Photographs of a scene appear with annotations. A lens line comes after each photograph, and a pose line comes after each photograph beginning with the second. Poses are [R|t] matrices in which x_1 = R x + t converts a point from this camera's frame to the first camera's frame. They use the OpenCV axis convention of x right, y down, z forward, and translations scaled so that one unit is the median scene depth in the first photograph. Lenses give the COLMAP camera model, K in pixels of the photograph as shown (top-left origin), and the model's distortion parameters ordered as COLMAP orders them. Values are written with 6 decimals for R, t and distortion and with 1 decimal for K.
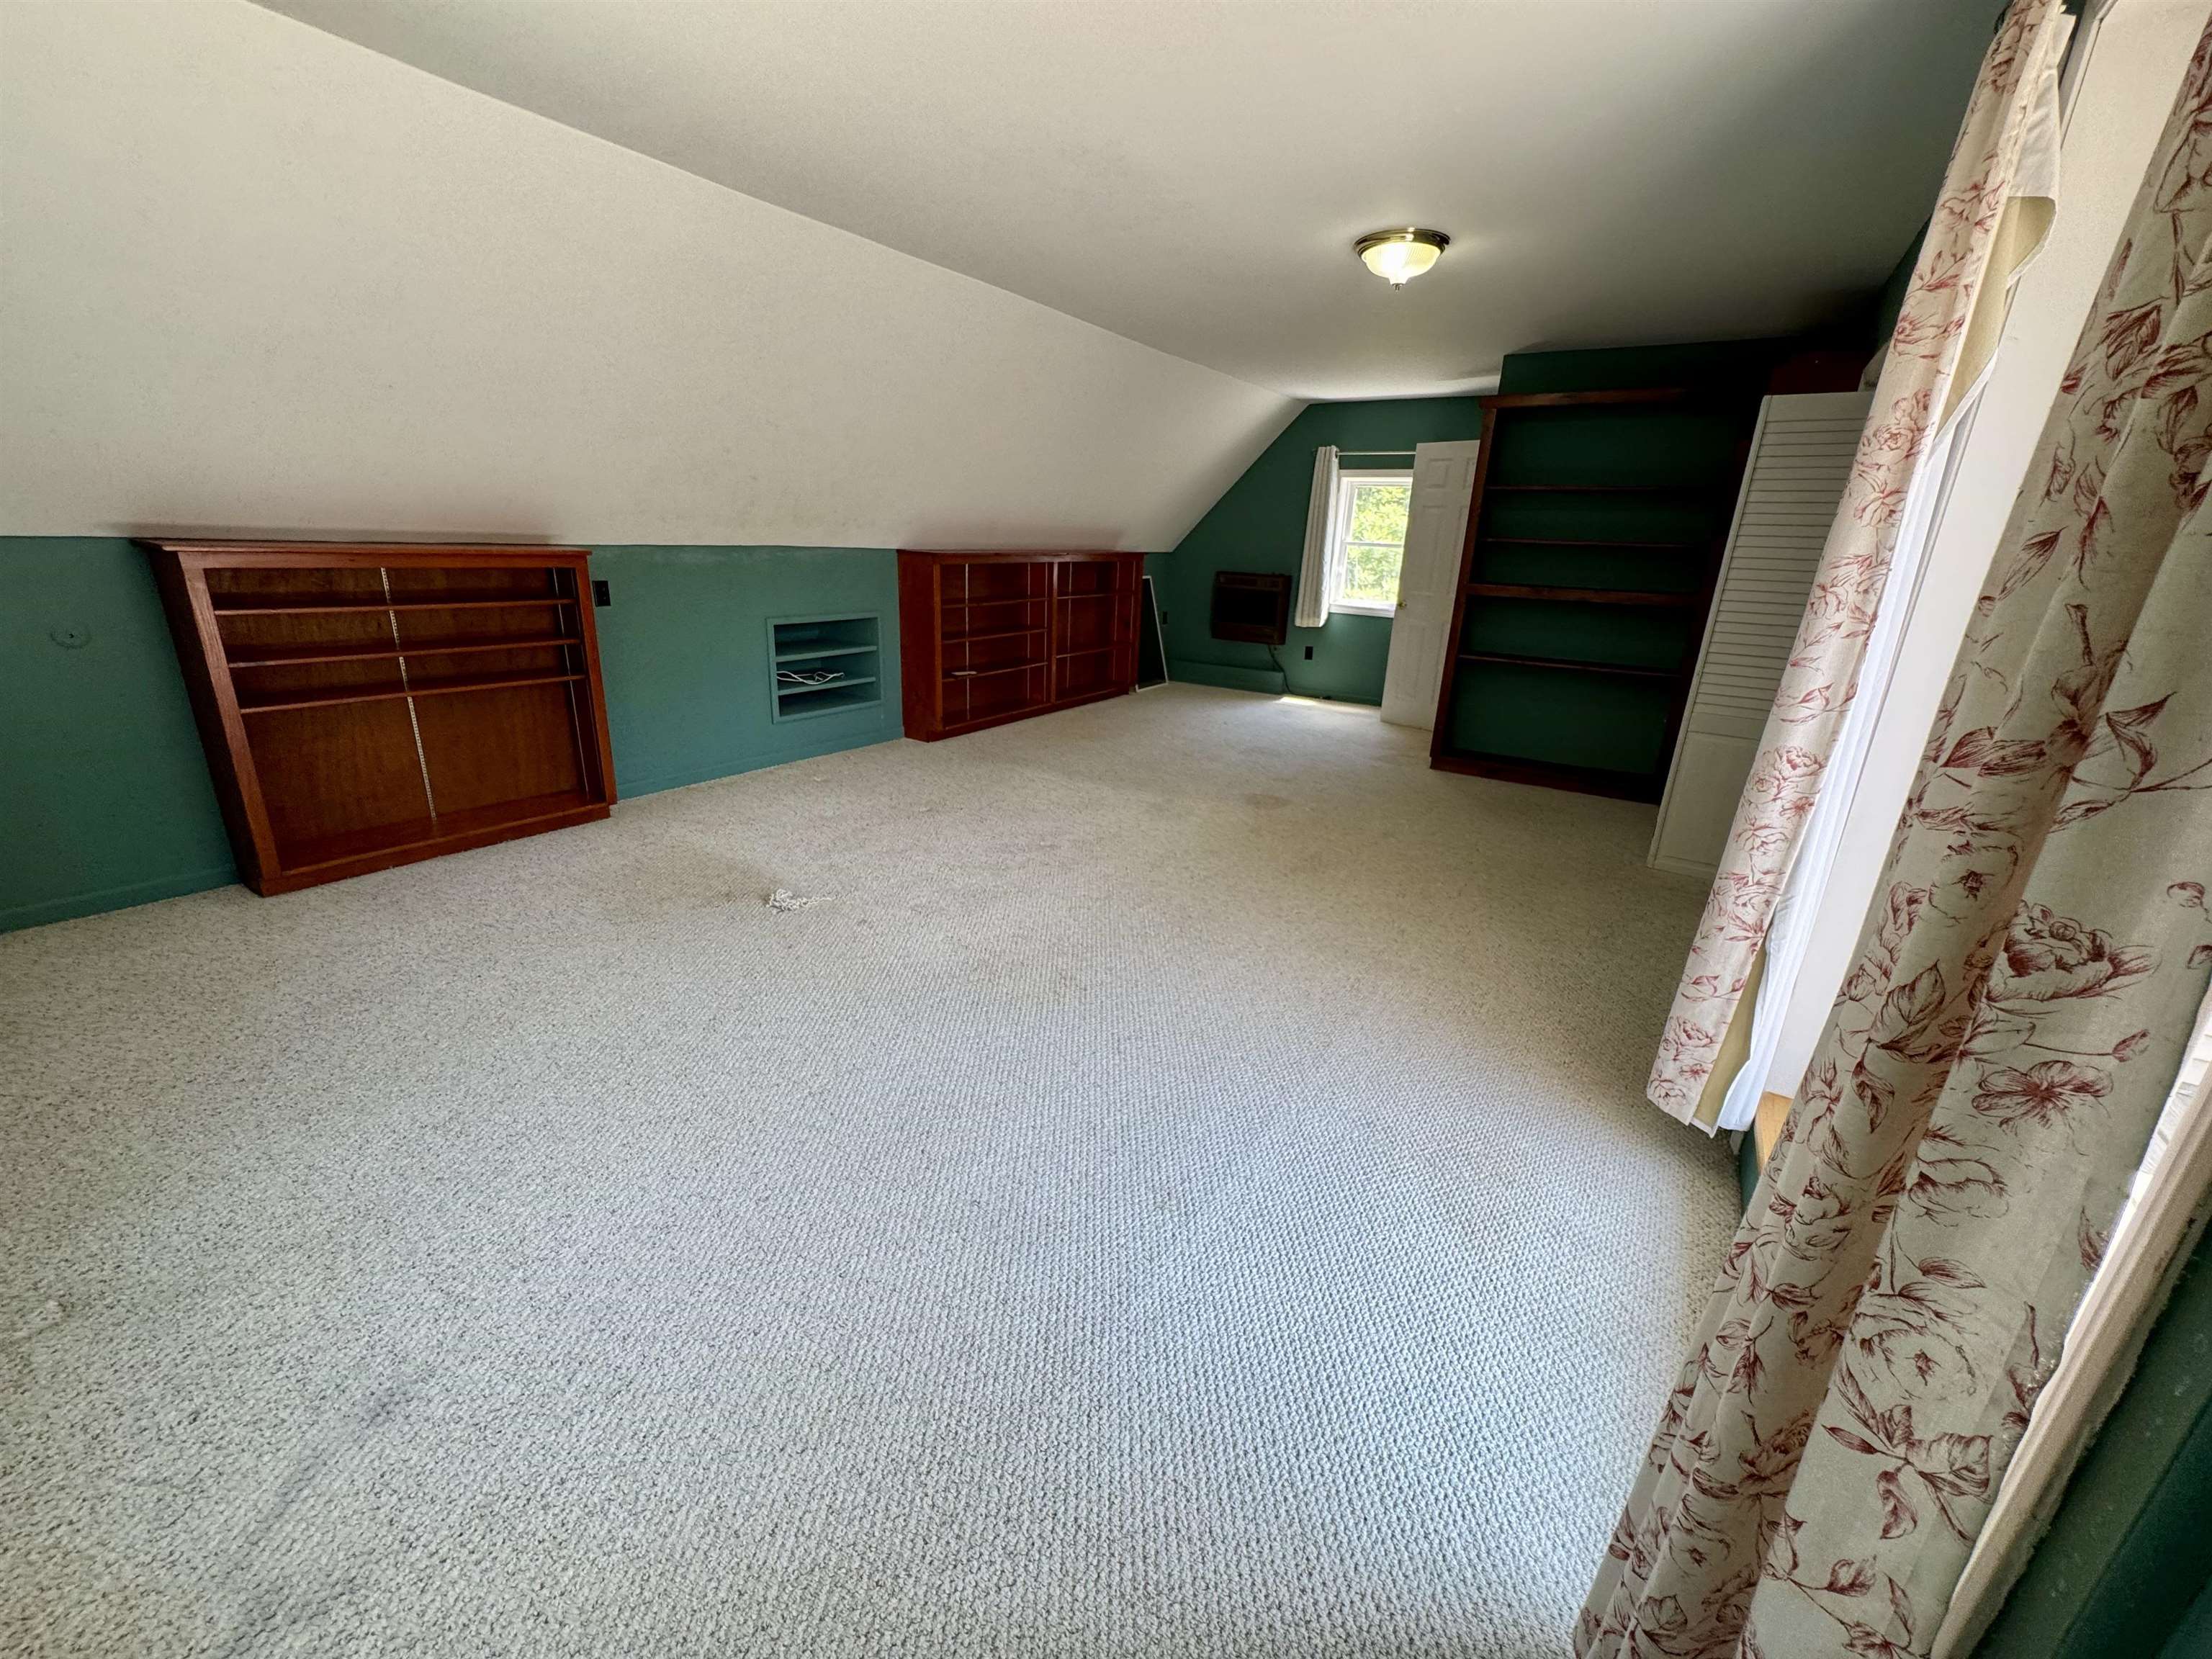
lens RADIAL K [[883.4, 0, 1120.3], [0, 883.4, 837.1], [0, 0, 1]] dist [-0.002791, 0.000420]
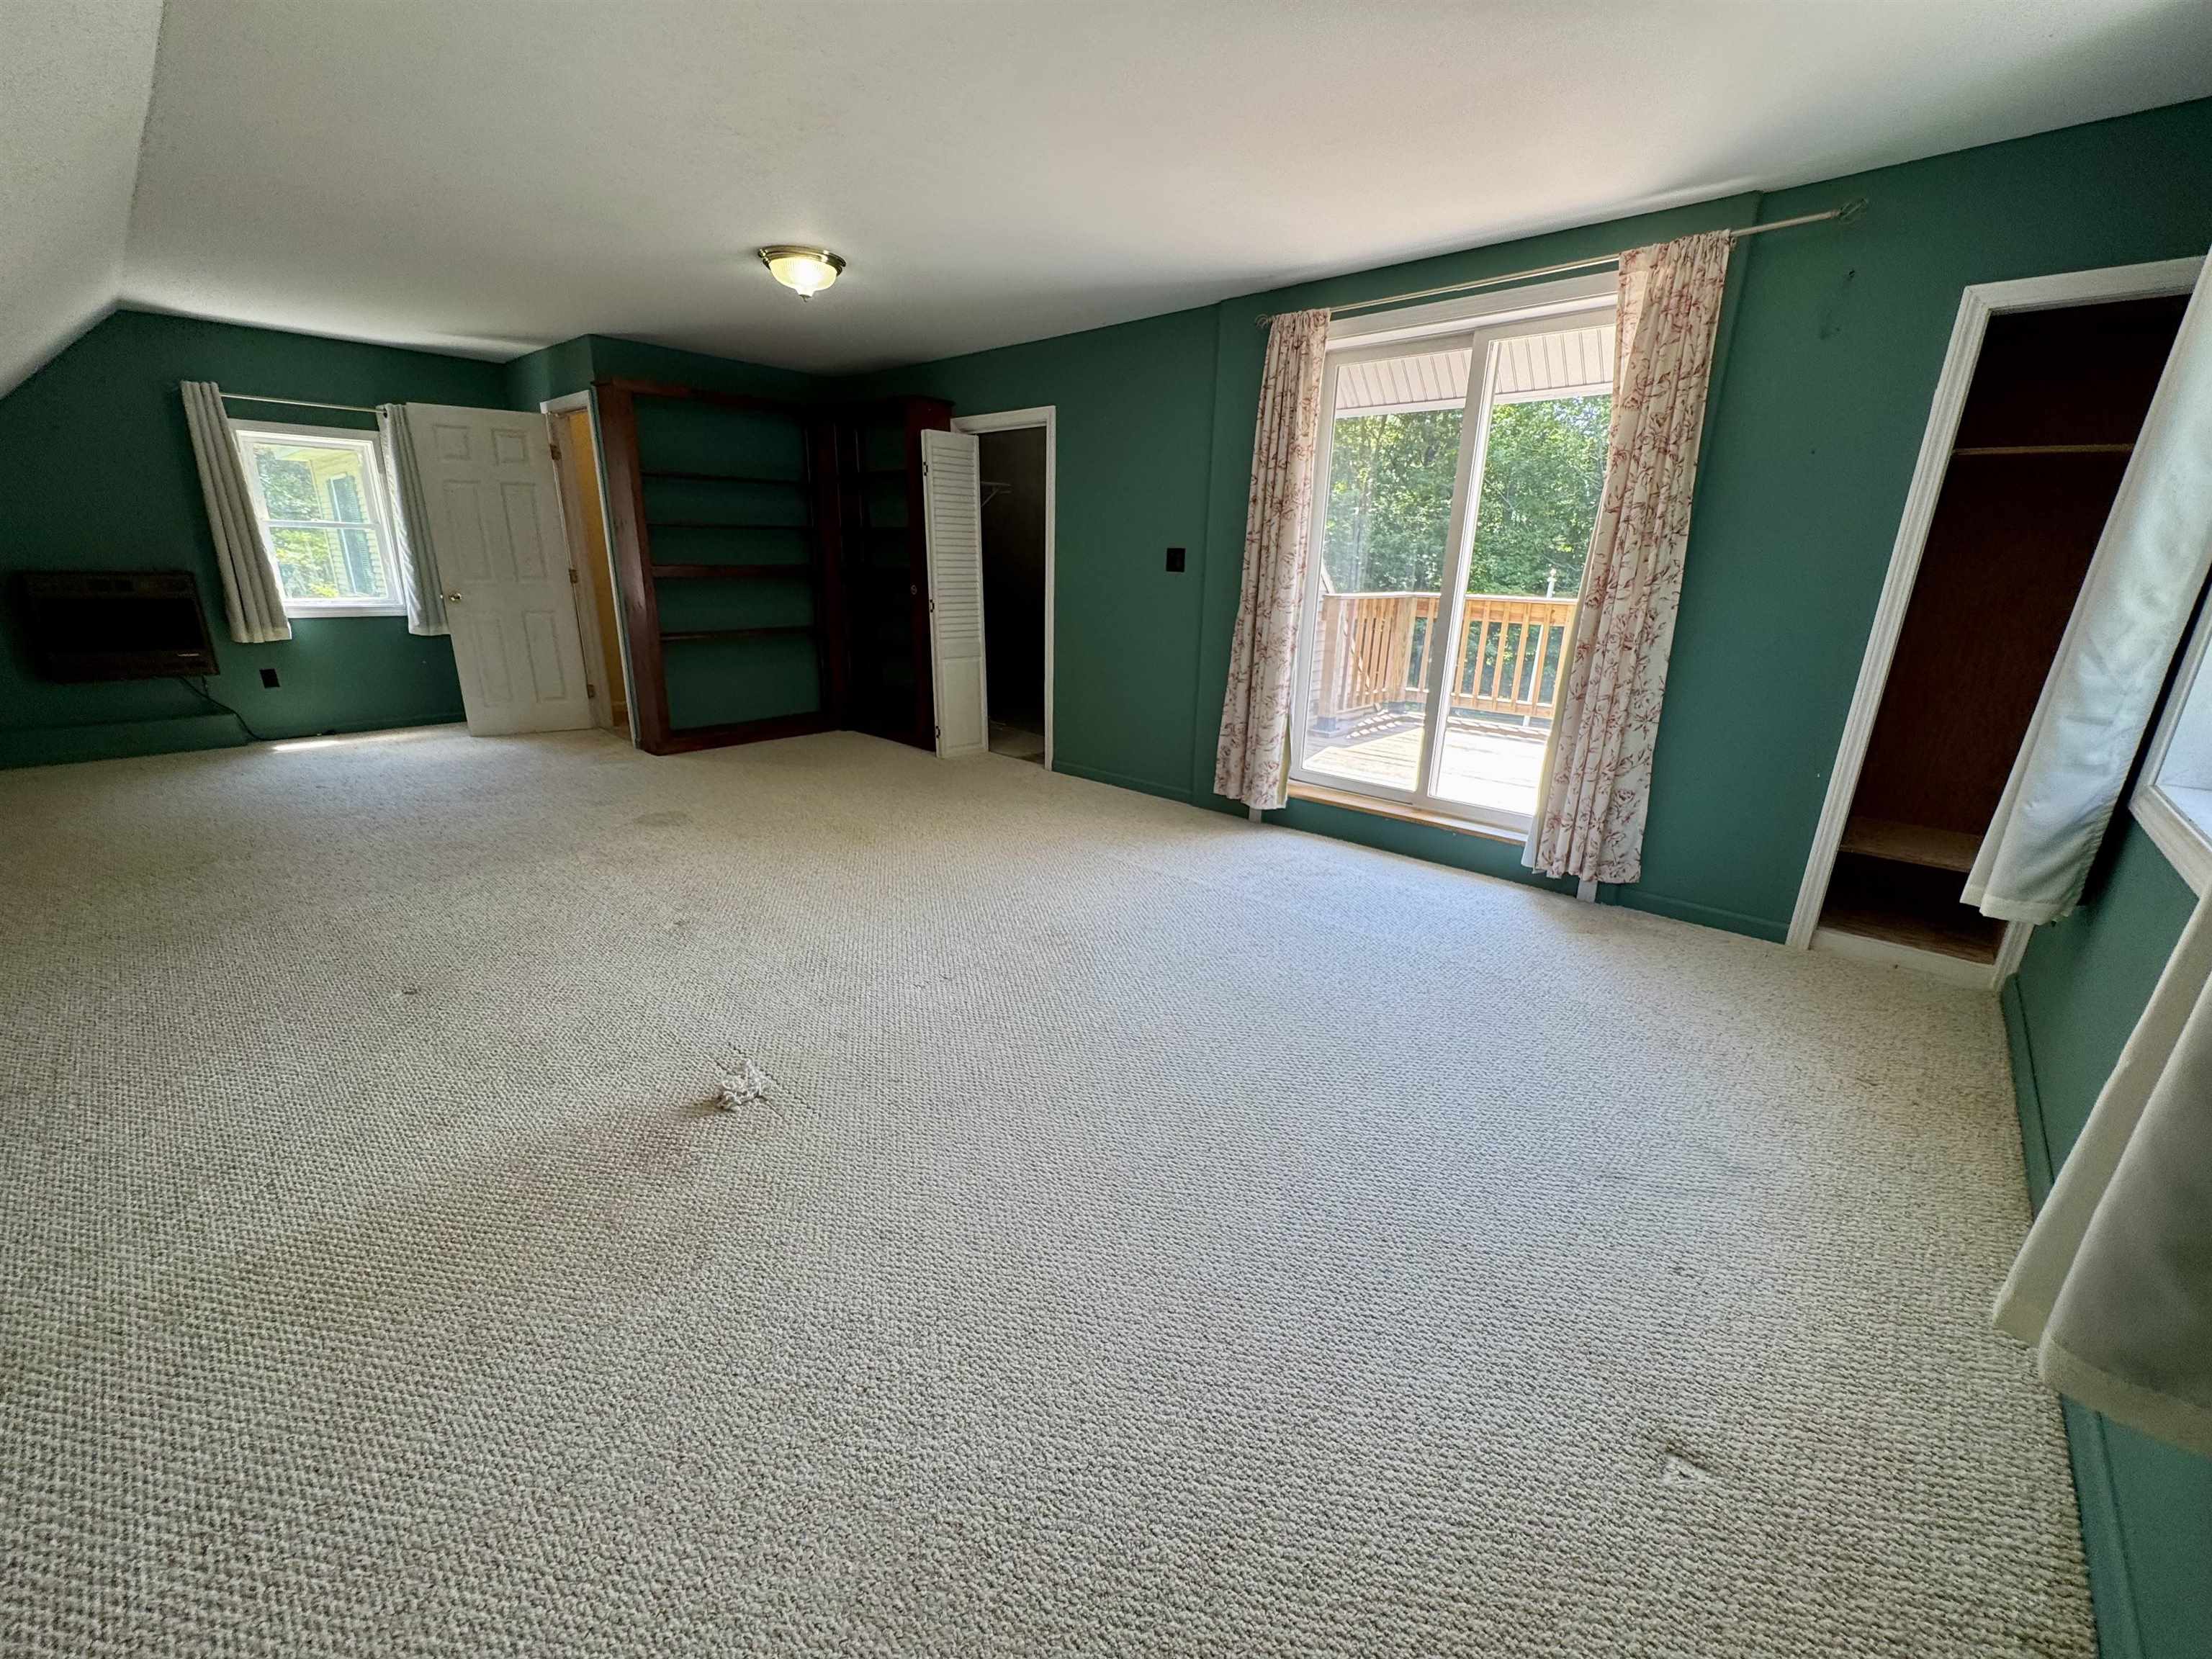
lens RADIAL K [[883.4, 0, 1104.5], [0, 883.4, 830.8], [0, 0, 1]] dist [-0.002791, 0.000420]
pose [[0.174151, -0.326256, 0.929101, -0.556453], [0.304025, 0.915238, 0.264401, -0.122756], [-0.936611, 0.236424, 0.258580, 0.337177]]
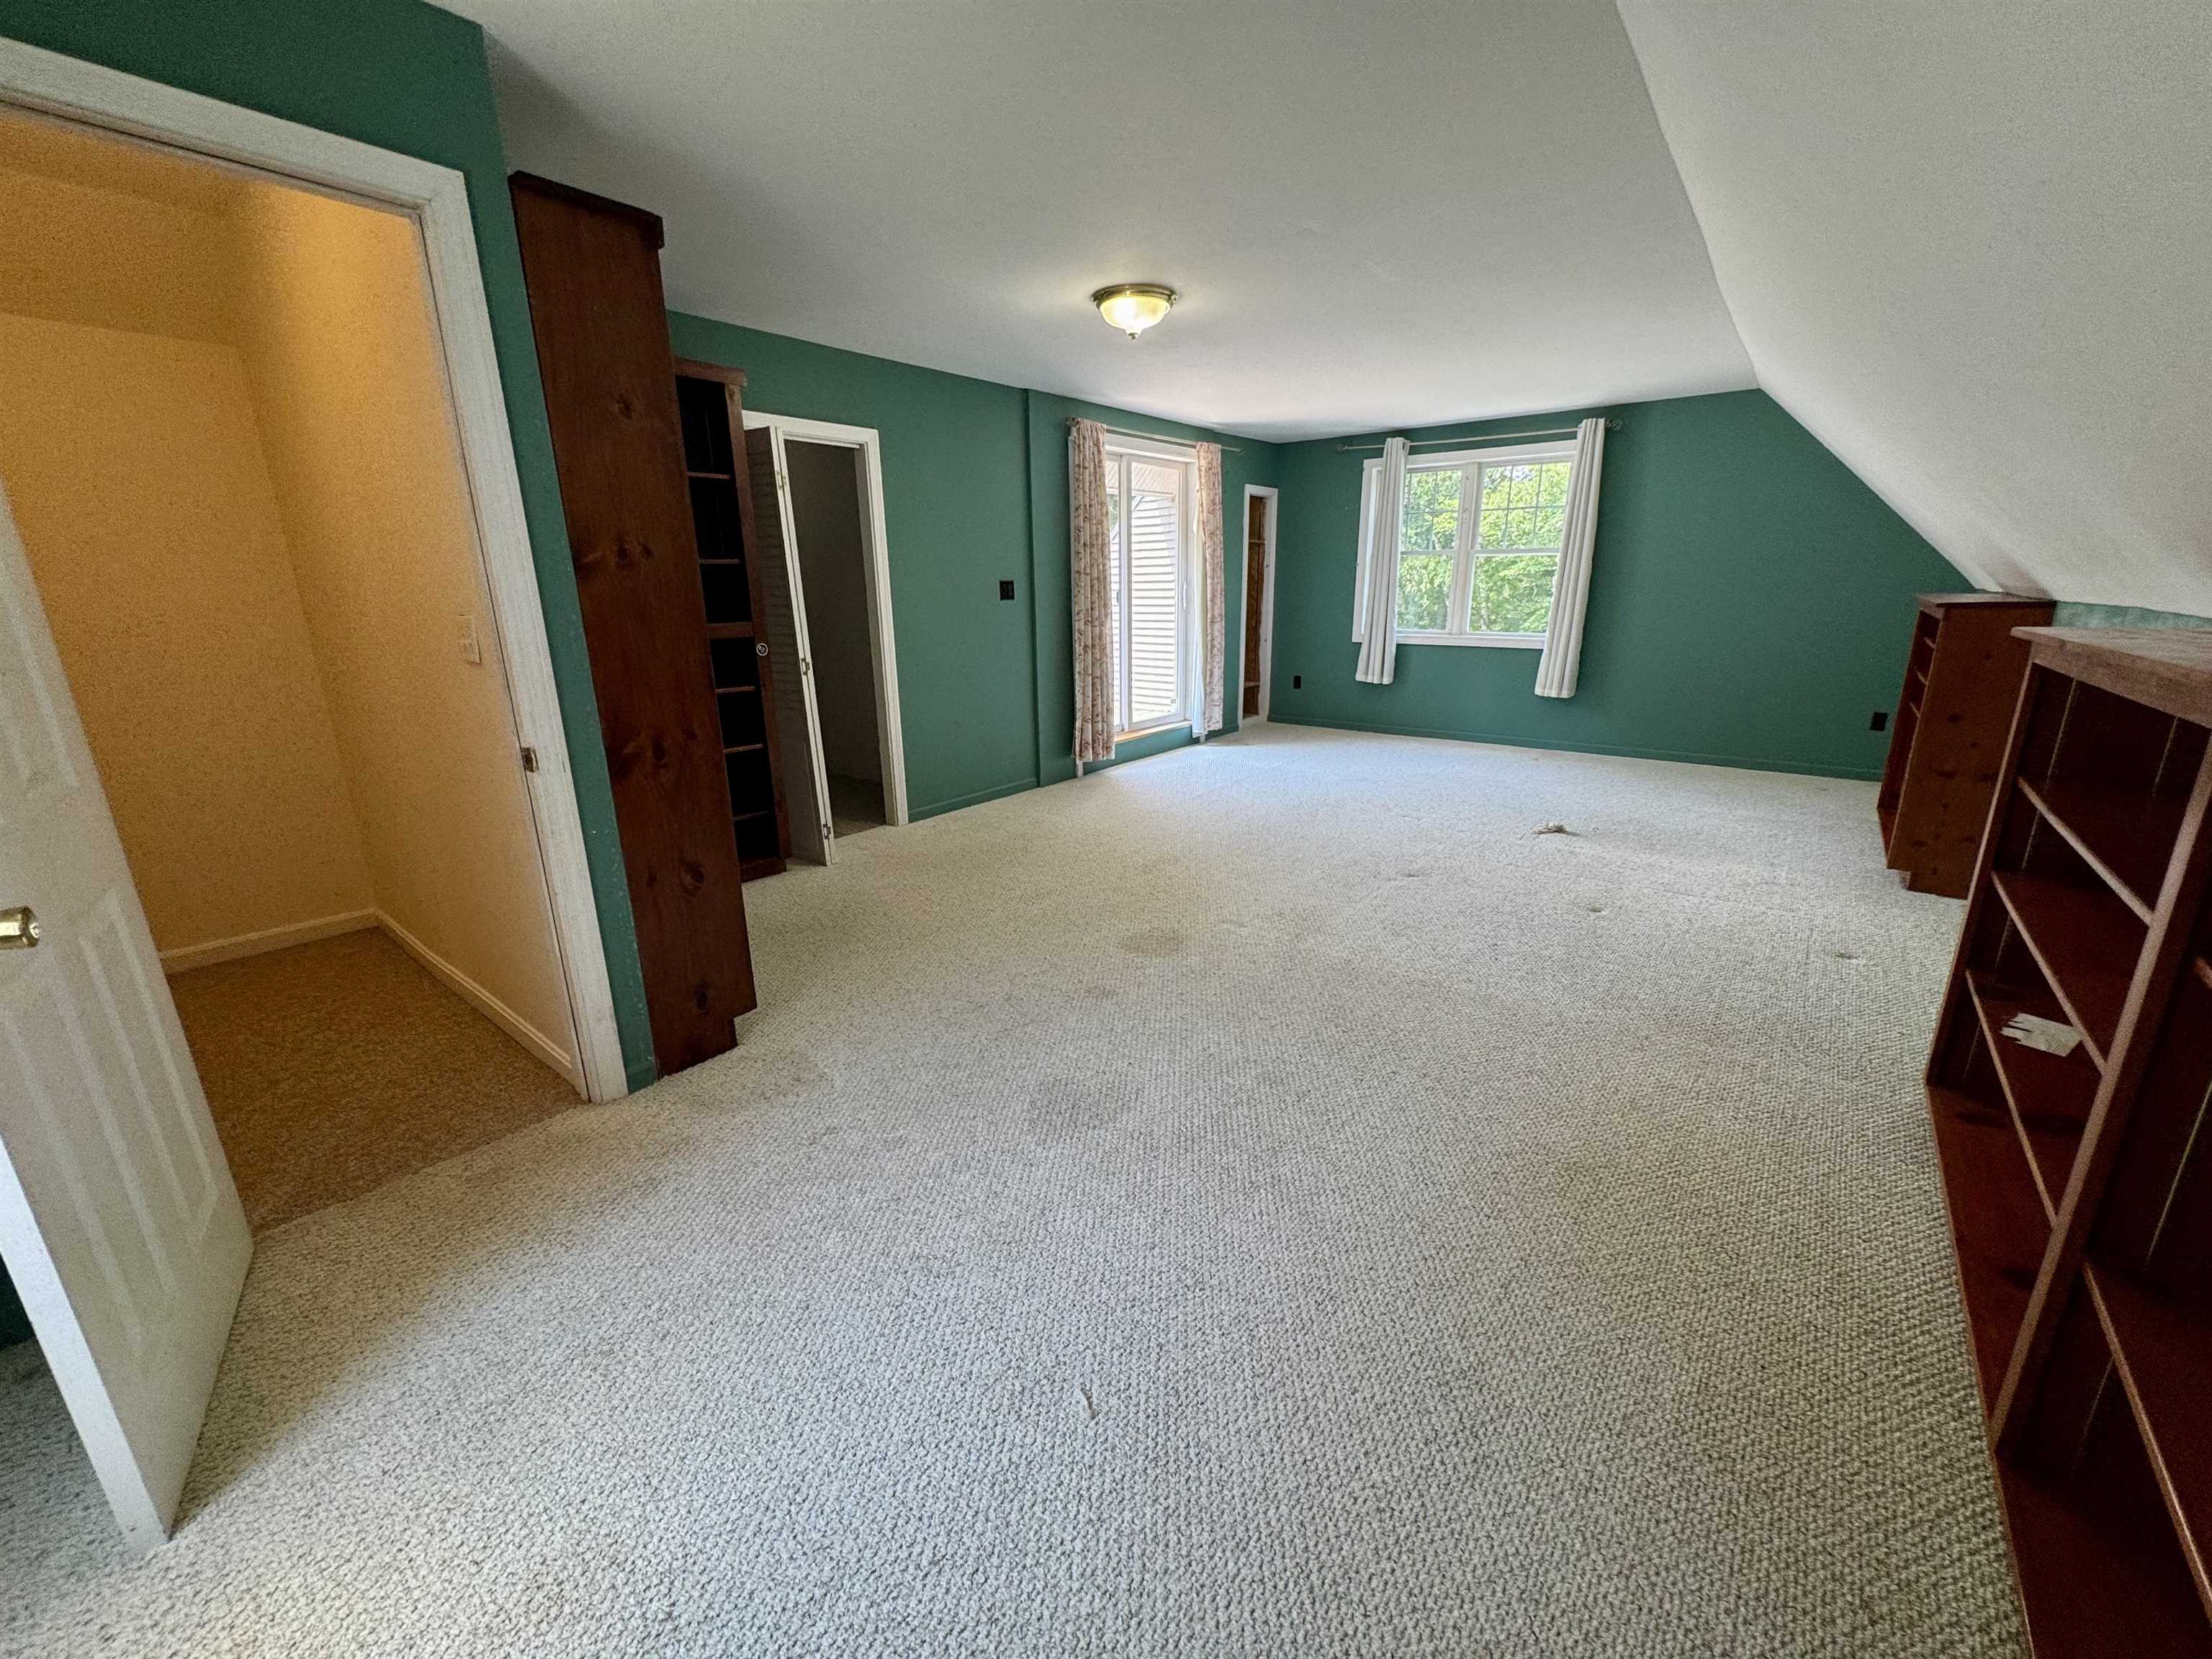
lens RADIAL K [[883.4, 0, 1106.4], [0, 883.4, 838.2], [0, 0, 1]] dist [-0.002791, 0.000420]
pose [[-0.993976, -0.059516, 0.092027, 0.135536], [0.004892, 0.814770, 0.579764, -0.480343], [-0.109486, 0.576722, -0.809570, 1.433575]]
